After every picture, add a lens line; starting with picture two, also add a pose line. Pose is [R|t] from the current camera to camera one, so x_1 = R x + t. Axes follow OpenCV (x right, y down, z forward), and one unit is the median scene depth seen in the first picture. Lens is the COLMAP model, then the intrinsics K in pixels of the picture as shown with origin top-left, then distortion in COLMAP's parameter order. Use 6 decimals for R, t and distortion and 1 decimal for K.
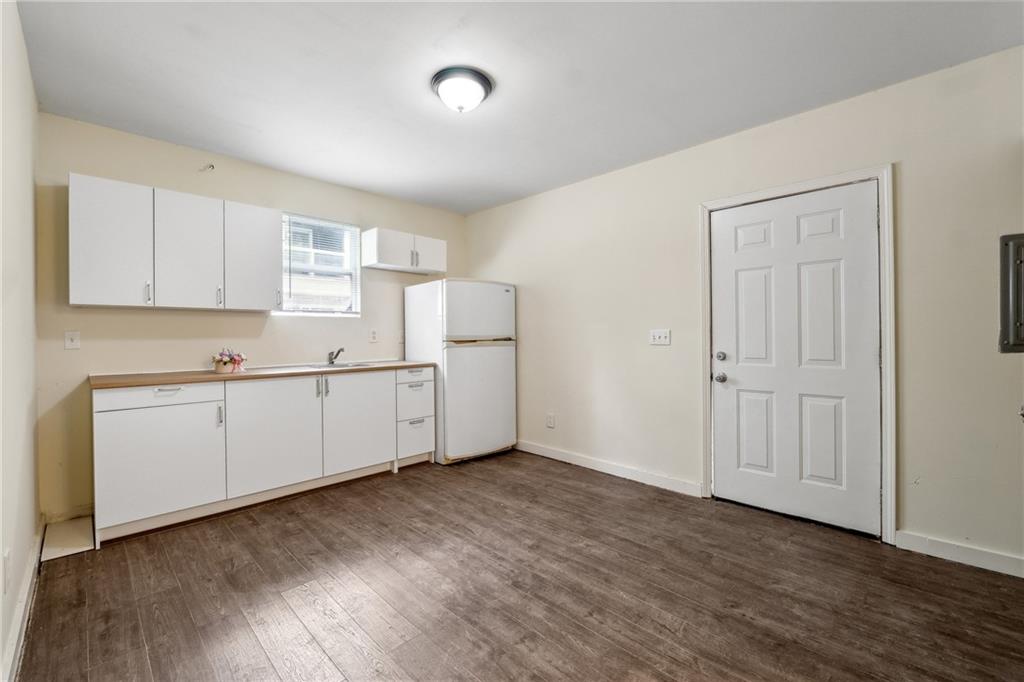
lens RADIAL K [[426.3, 0, 509.6], [0, 426.3, 333.7], [0, 0, 1]] dist [-0.010679, 0.000149]
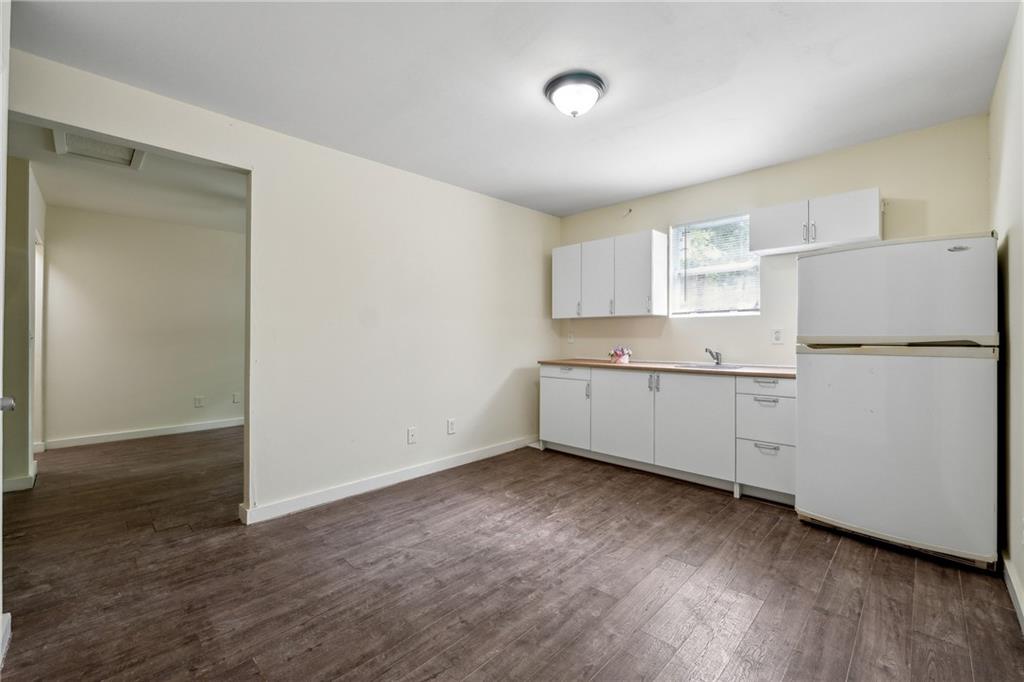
lens RADIAL K [[426.3, 0, 509.6], [0, 426.3, 333.7], [0, 0, 1]] dist [-0.010679, 0.000149]
pose [[0.004413, -0.000785, -0.999990, 0.750673], [0.005472, 0.999985, -0.000761, -0.003227], [0.999975, -0.005469, 0.004417, 0.706609]]
